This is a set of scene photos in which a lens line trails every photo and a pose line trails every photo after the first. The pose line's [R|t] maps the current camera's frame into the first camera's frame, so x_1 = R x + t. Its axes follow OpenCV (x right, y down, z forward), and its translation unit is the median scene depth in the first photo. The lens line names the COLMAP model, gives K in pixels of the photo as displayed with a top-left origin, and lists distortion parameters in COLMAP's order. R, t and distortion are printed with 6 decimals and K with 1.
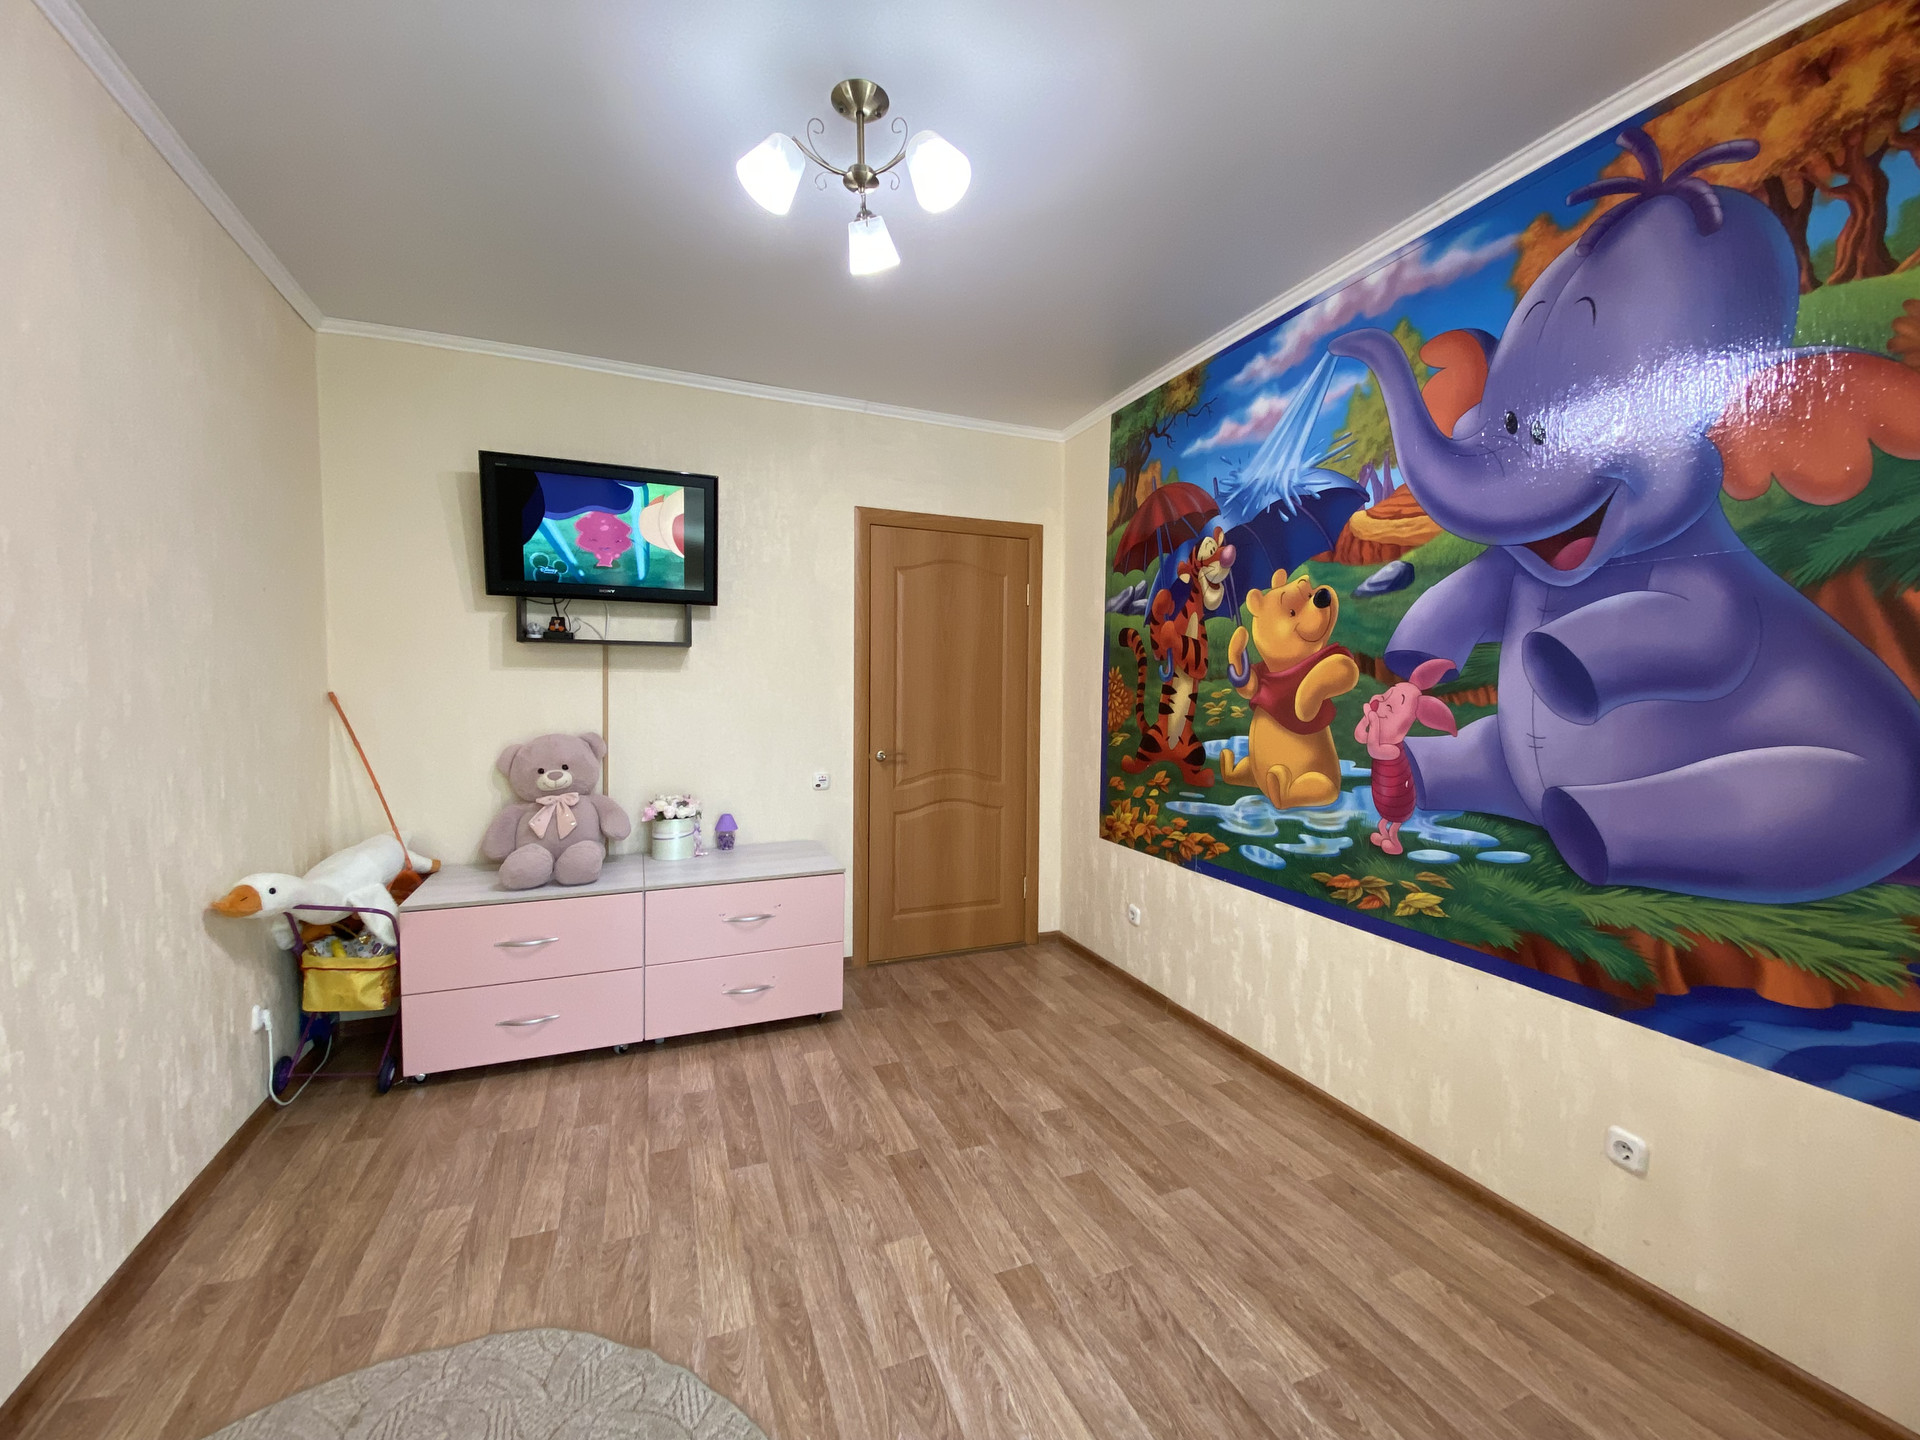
lens RADIAL K [[775.3, 0, 961.1], [0, 775.3, 717.8], [0, 0, 1]] dist [0.034986, -0.029452]
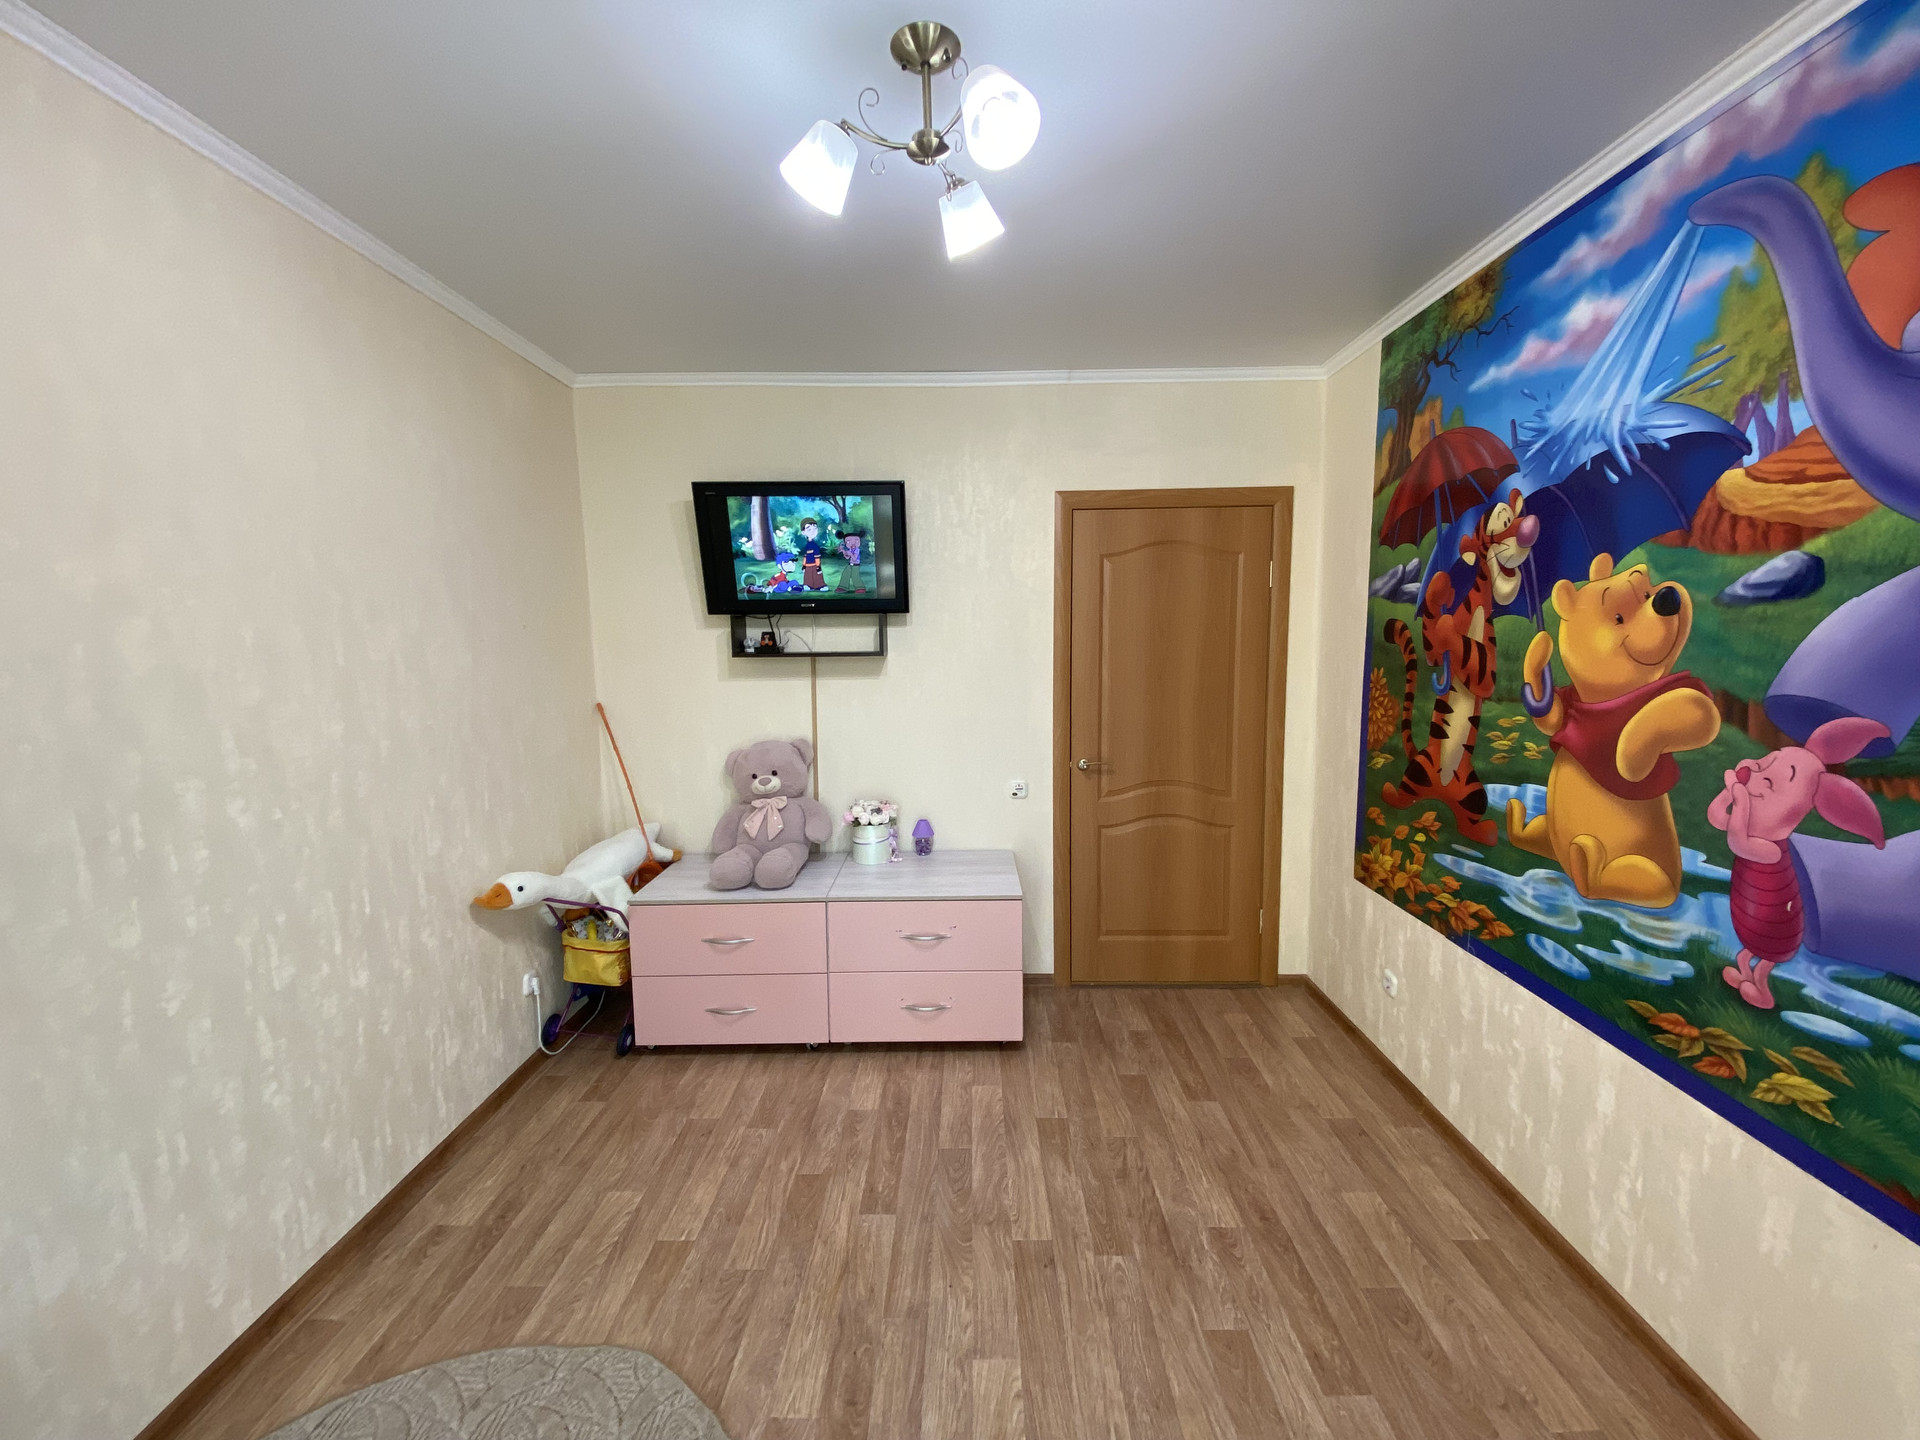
lens RADIAL K [[785.9, 0, 961.4], [0, 785.9, 717.2], [0, 0, 1]] dist [-0.002089, -0.010069]
pose [[0.922673, 0.022483, -0.384926, 0.170735], [0.003638, 0.997747, 0.066996, -0.103897], [0.385565, -0.063216, 0.920513, 0.156247]]
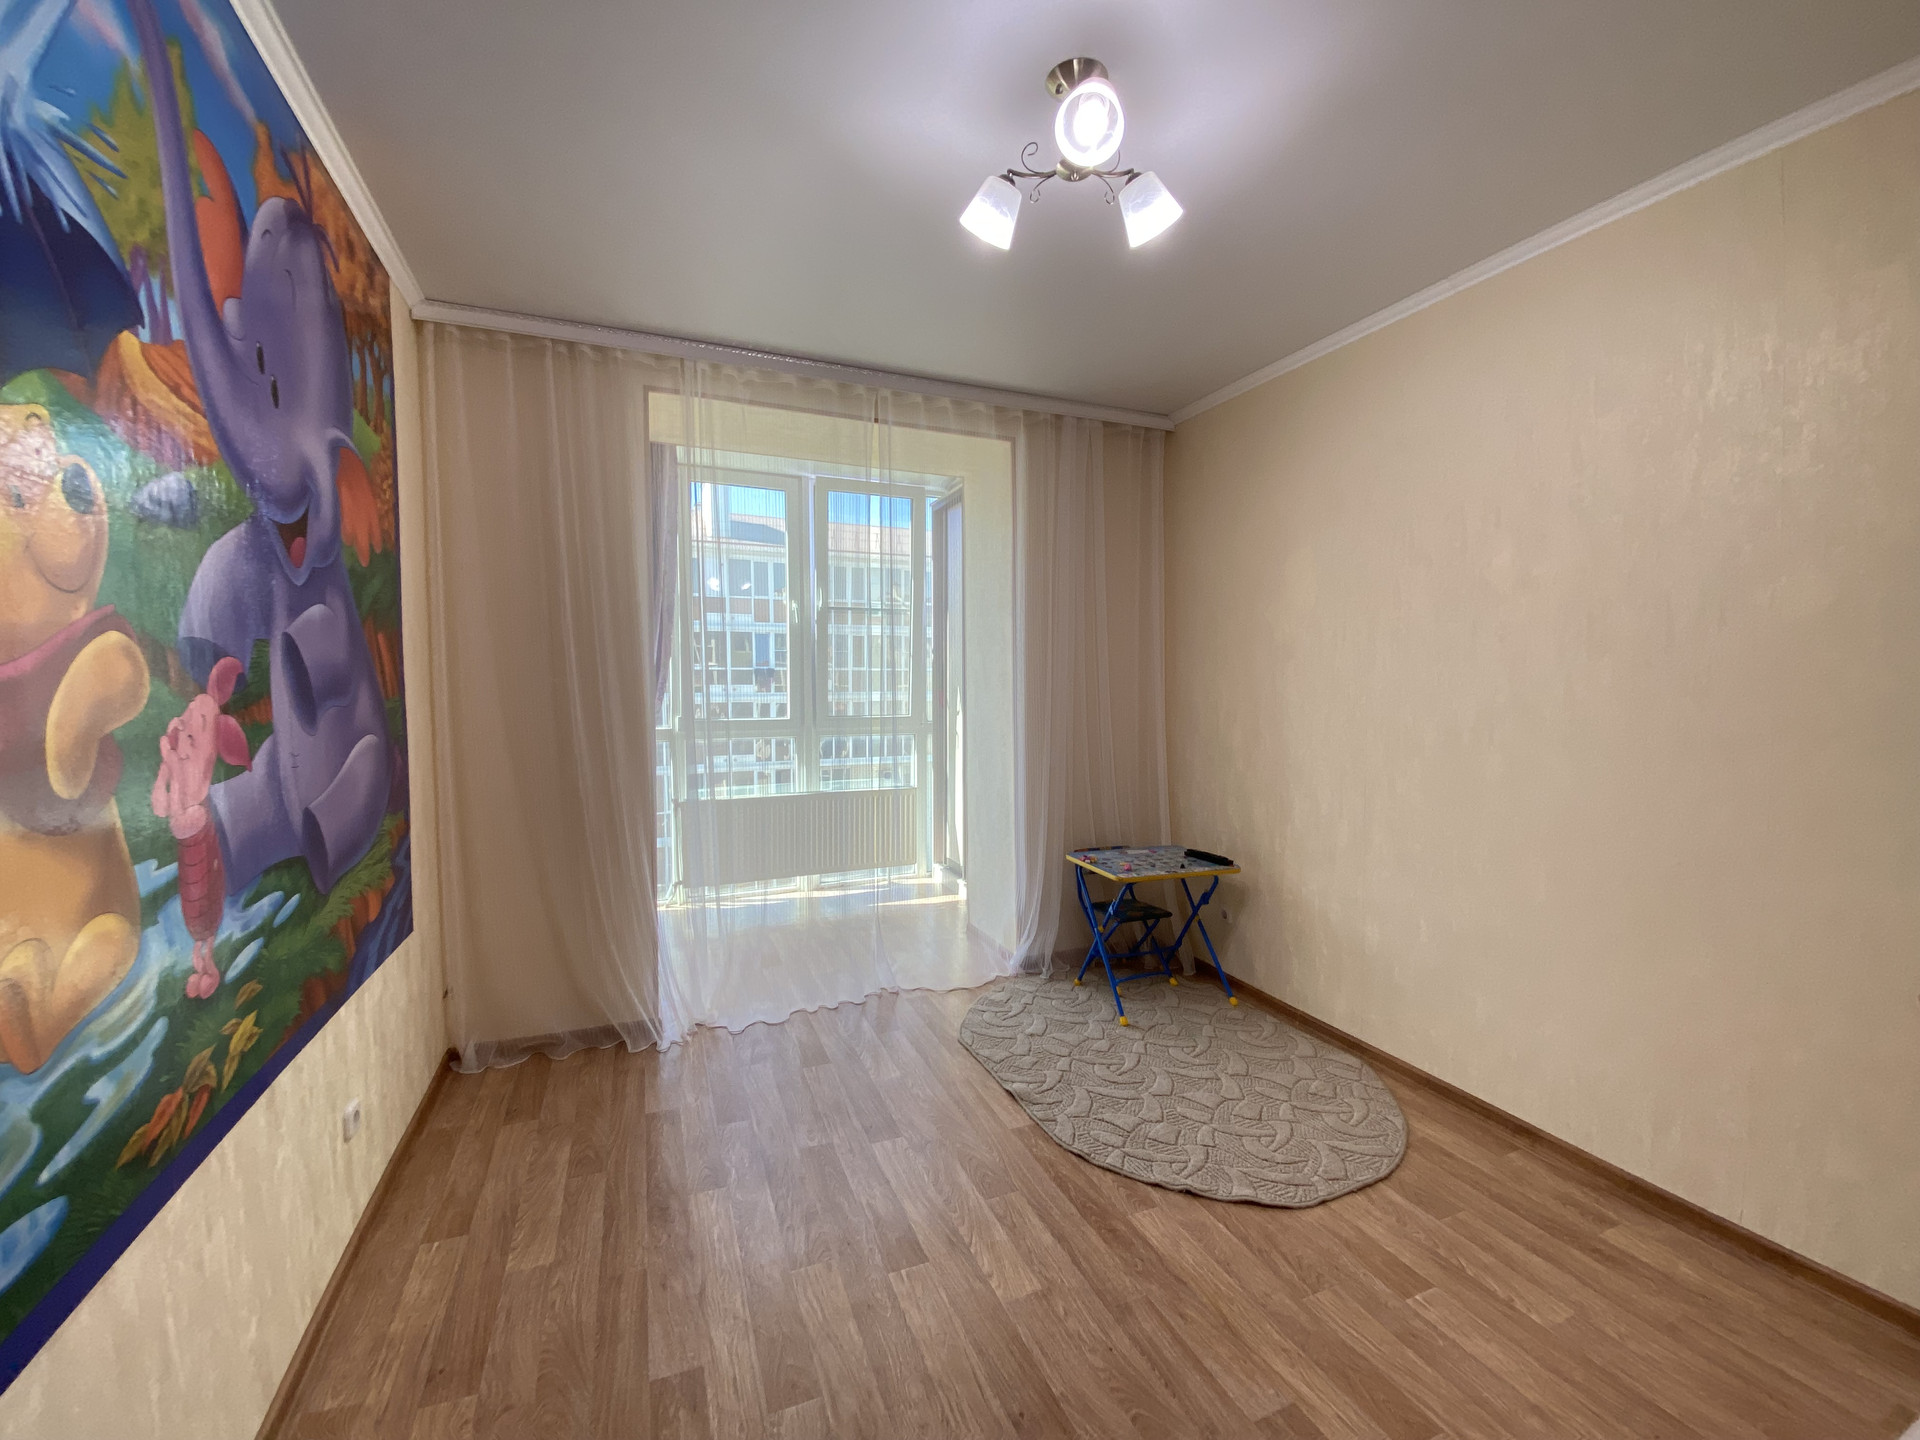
lens RADIAL K [[775.3, 0, 961.1], [0, 775.3, 717.8], [0, 0, 1]] dist [0.034986, -0.029452]
pose [[-0.999959, -0.007554, -0.004938, 0.007581], [-0.007944, 0.996406, 0.084333, -0.074044], [0.004284, 0.084369, -0.996425, 1.448394]]
